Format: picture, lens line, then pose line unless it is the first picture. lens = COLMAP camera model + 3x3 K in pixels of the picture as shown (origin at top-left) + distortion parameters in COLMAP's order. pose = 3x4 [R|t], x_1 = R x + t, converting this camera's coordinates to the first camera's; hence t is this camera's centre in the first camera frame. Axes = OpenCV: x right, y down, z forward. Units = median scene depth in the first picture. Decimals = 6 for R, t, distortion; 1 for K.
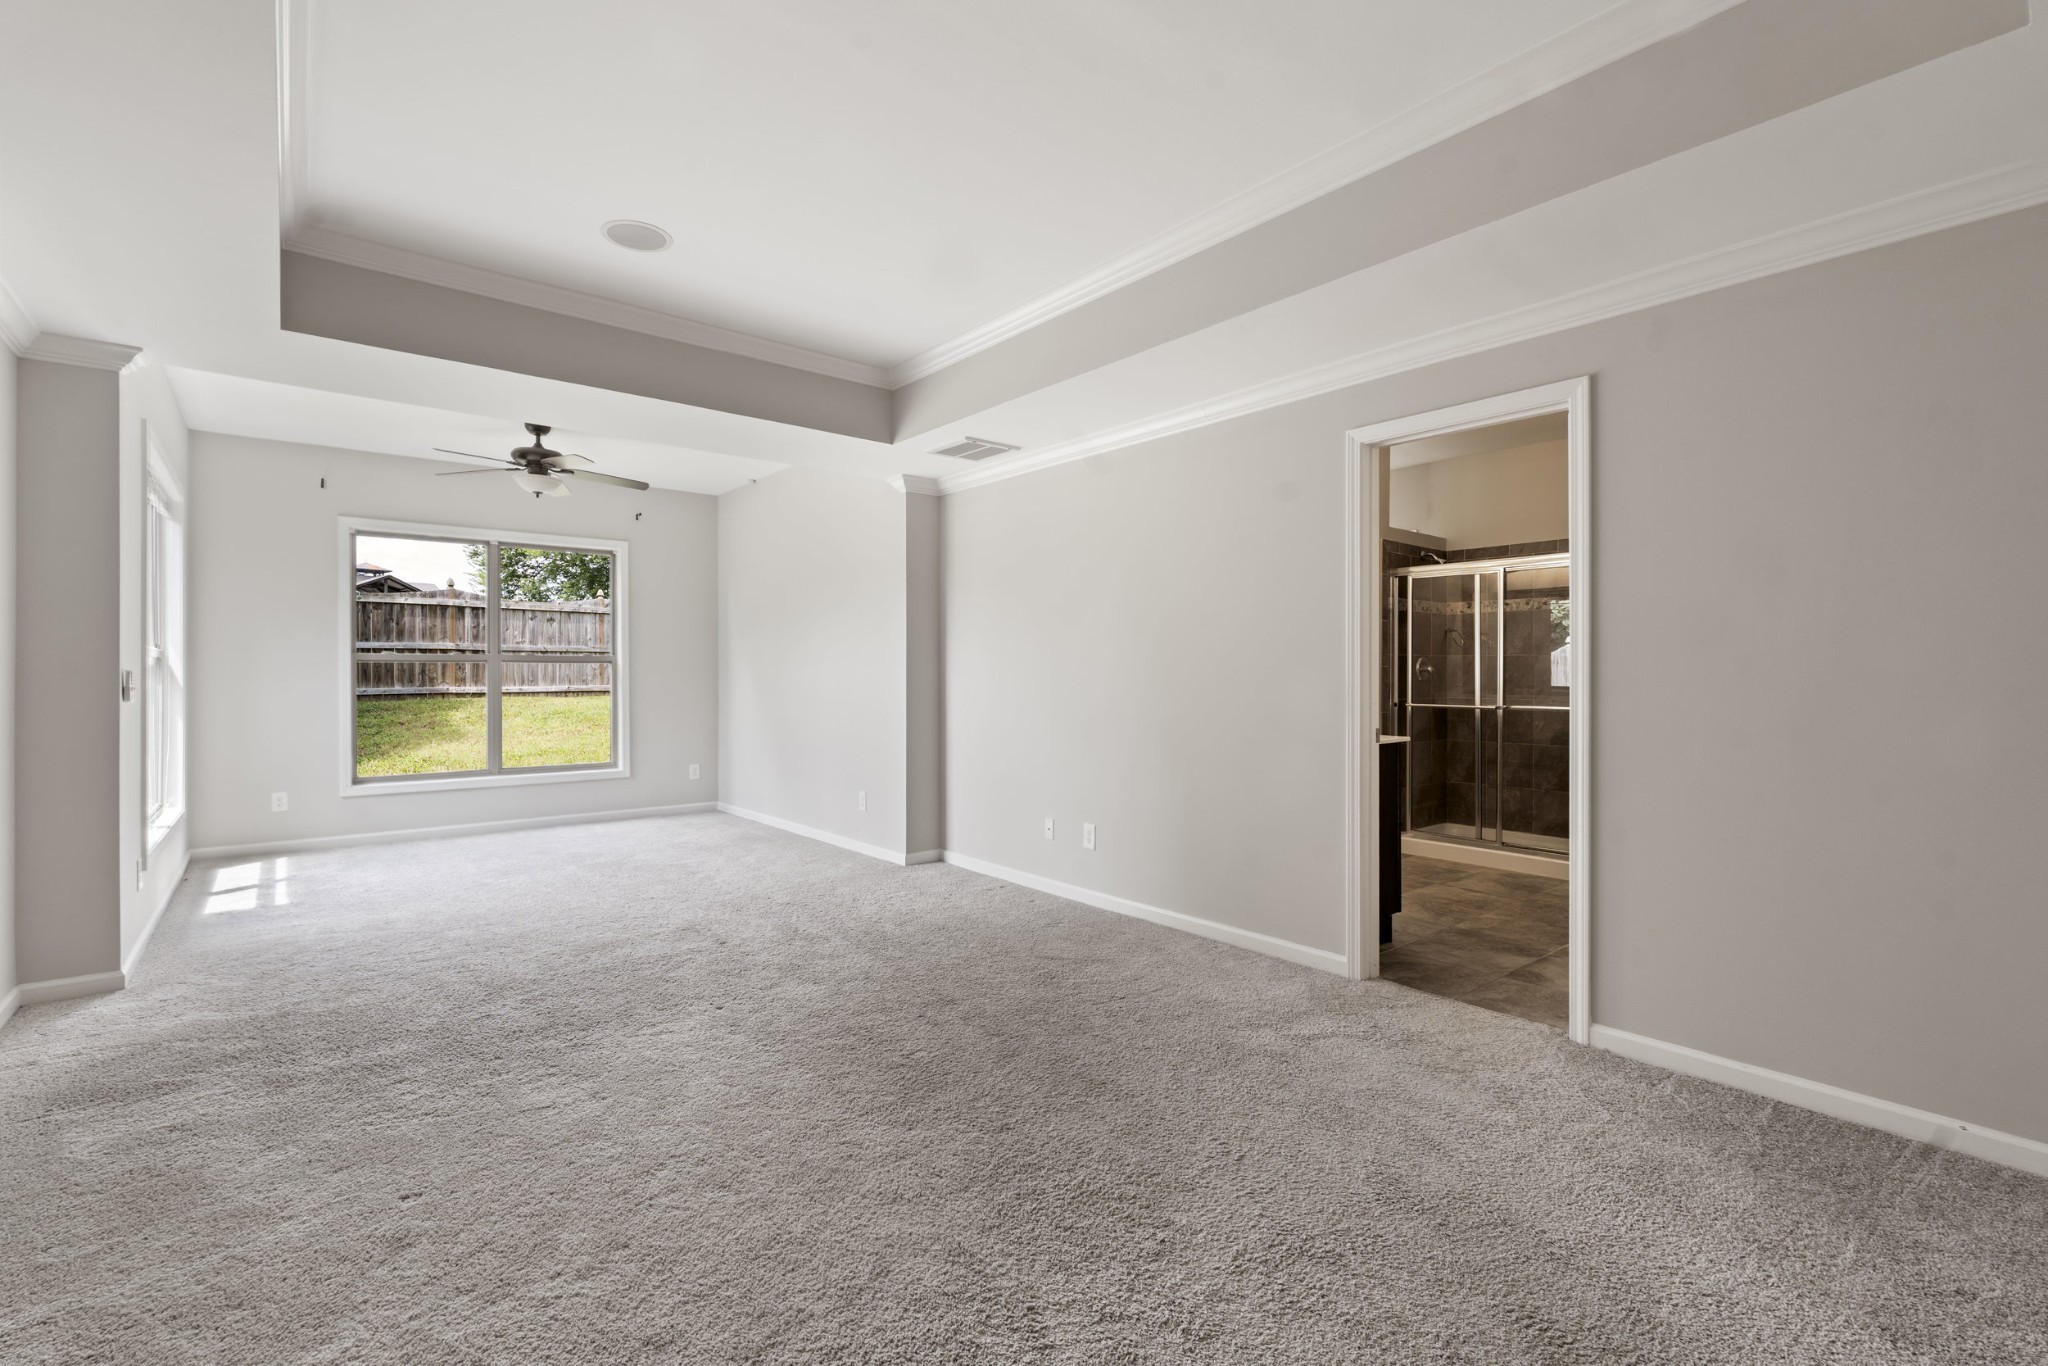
lens RADIAL K [[895.9, 0, 995.6], [0, 895.9, 664.8], [0, 0, 1]] dist [-0.002575, -0.000847]
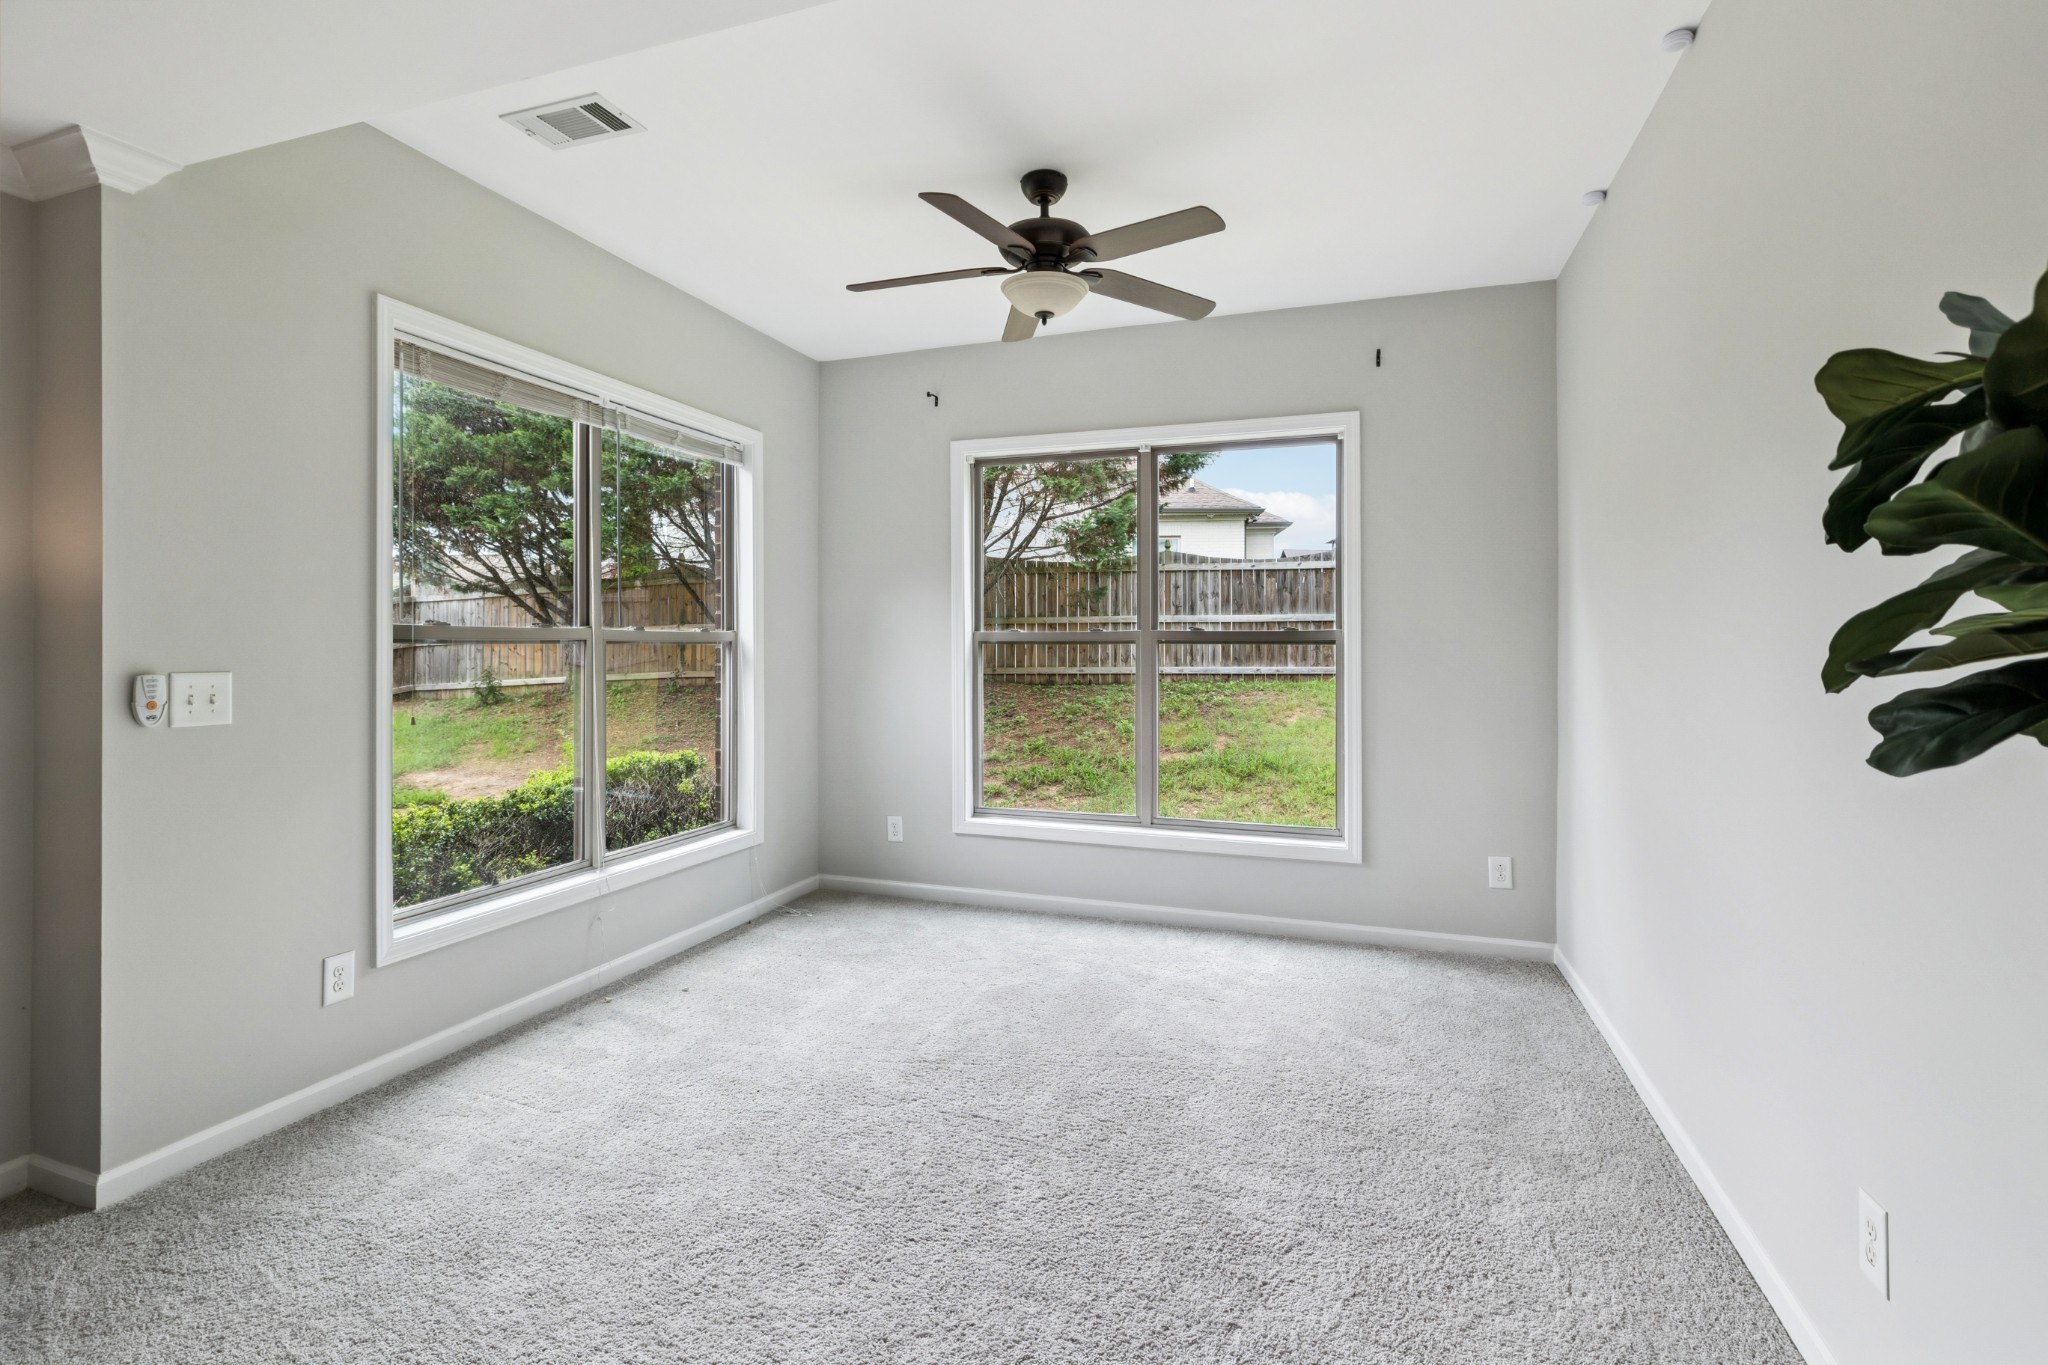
lens RADIAL K [[951.2, 0, 1016.7], [0, 951.2, 654.8], [0, 0, 1]] dist [-0.000608, -0.000670]
pose [[0.521466, 0.006688, -0.853246, -0.043412], [0.011861, 0.999816, 0.015086, -0.005220], [0.853189, -0.017987, 0.521291, 0.535292]]
